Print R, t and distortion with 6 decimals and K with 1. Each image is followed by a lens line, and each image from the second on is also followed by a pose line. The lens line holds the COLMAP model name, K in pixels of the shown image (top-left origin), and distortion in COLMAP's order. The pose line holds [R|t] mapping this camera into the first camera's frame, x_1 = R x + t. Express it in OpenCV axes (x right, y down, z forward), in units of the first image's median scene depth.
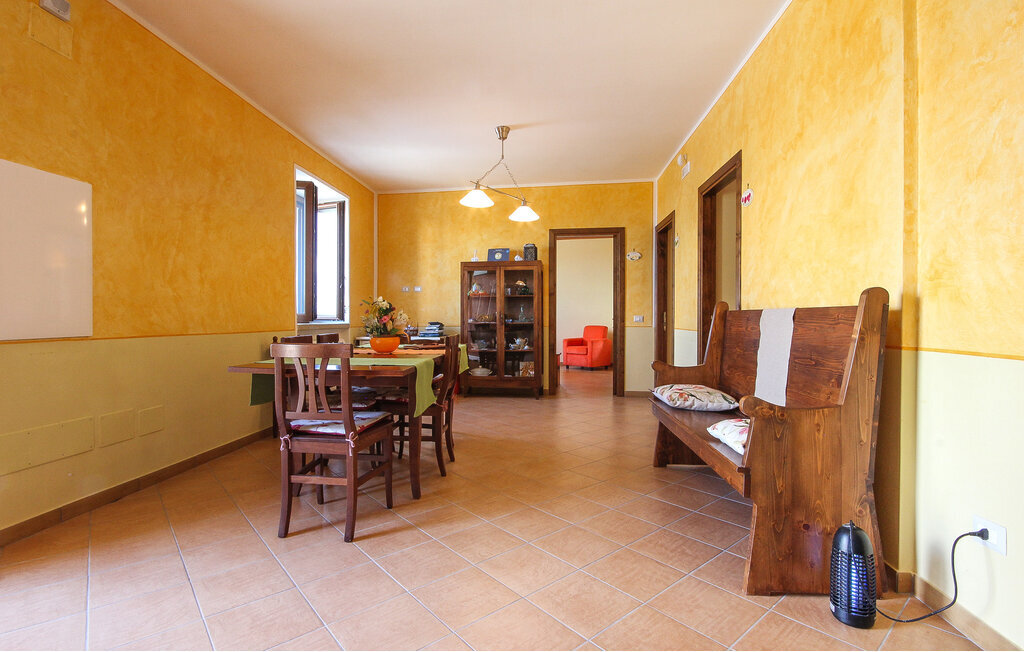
lens RADIAL K [[490.2, 0, 519.0], [0, 490.2, 310.8], [0, 0, 1]] dist [-0.002164, 0.000257]
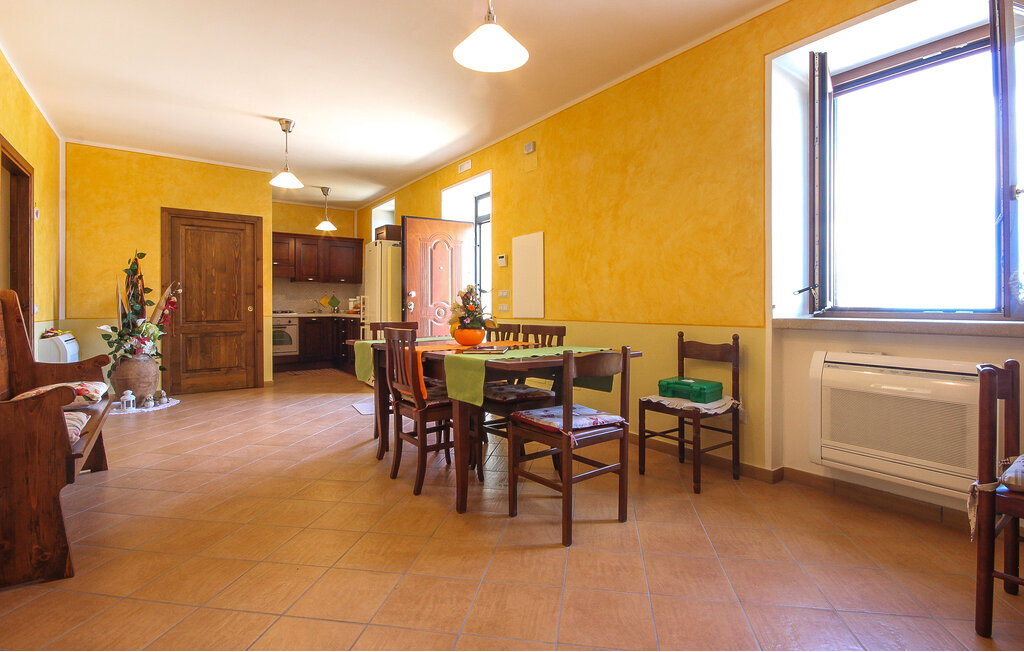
lens RADIAL K [[490.2, 0, 519.0], [0, 490.2, 310.8], [0, 0, 1]] dist [-0.002164, 0.000257]
pose [[-0.772794, -0.001255, -0.634655, 0.232462], [0.004670, 0.999960, -0.007664, 0.029632], [0.634639, -0.008886, -0.772757, 1.740814]]
